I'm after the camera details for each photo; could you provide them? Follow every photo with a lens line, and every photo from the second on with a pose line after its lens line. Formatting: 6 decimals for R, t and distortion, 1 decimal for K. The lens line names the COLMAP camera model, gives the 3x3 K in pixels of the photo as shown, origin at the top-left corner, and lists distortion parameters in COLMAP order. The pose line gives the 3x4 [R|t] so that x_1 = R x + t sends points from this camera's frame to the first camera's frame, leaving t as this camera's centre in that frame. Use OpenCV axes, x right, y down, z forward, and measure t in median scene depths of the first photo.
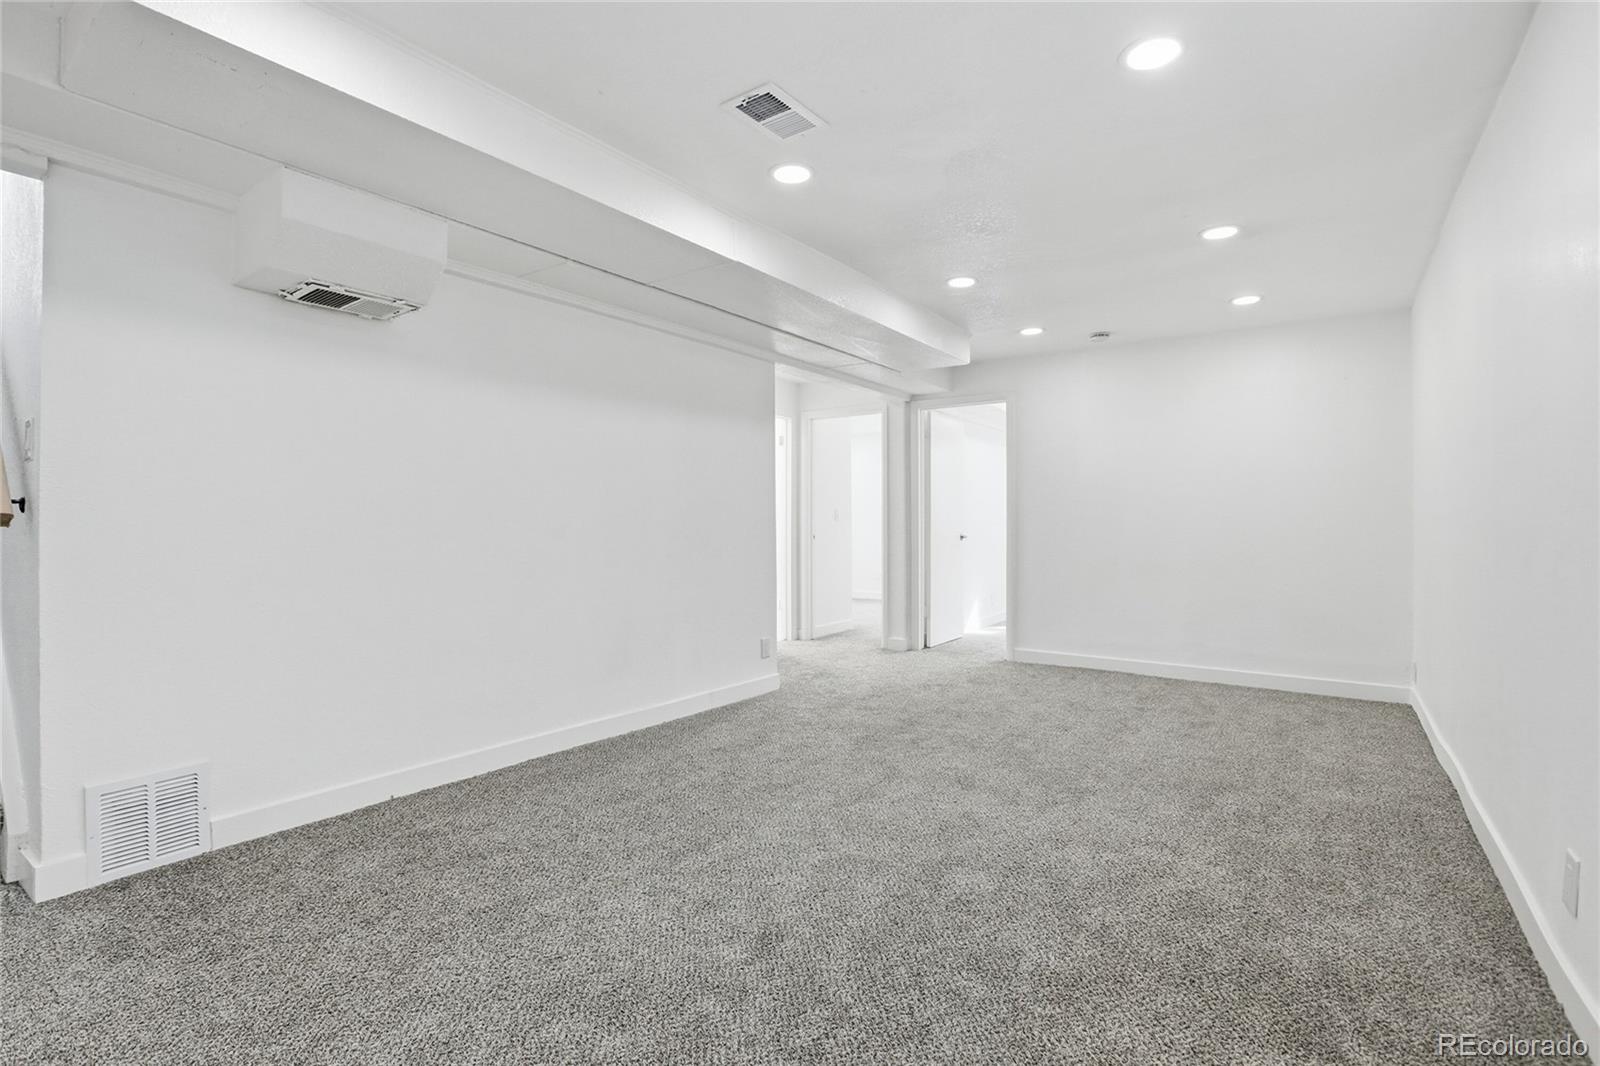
lens RADIAL K [[739.4, 0, 805.4], [0, 739.4, 524.2], [0, 0, 1]] dist [-0.048945, 0.014275]
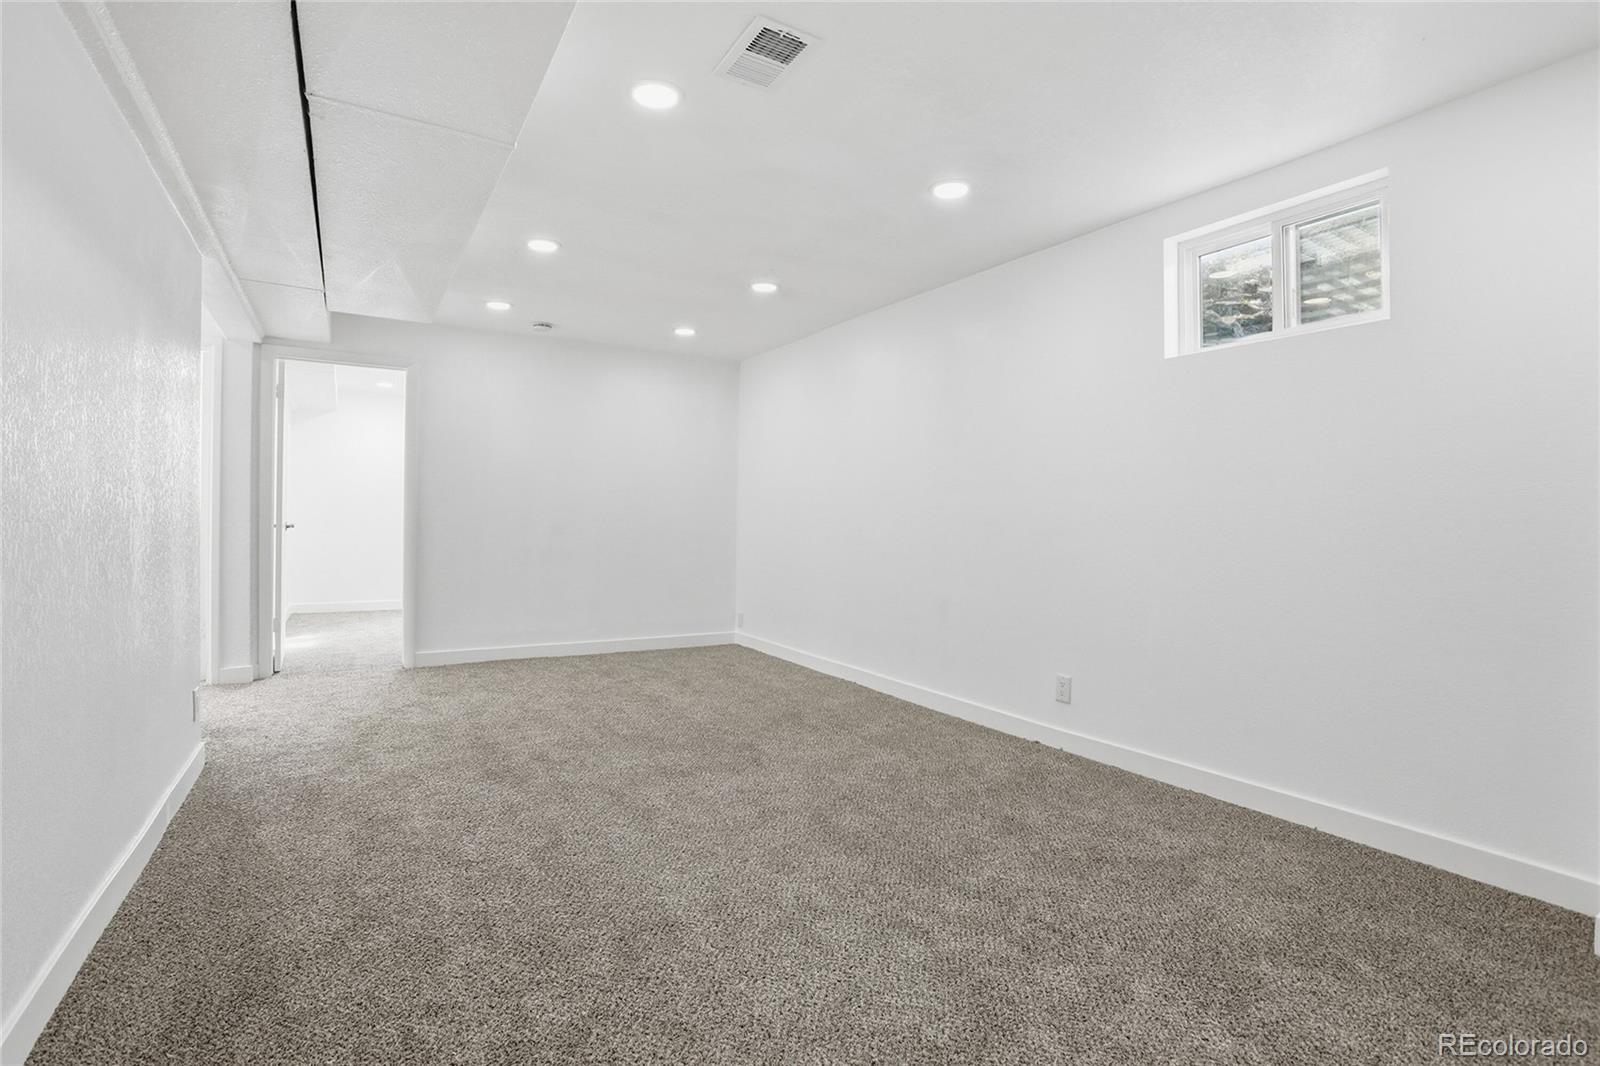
lens RADIAL K [[739.4, 0, 803.0], [0, 739.4, 535.5], [0, 0, 1]] dist [-0.048945, 0.014275]
pose [[0.404371, -0.020786, 0.914359, -0.481413], [-0.010569, 0.999569, 0.027397, -0.000811], [-0.914534, -0.020743, 0.403977, 0.334690]]
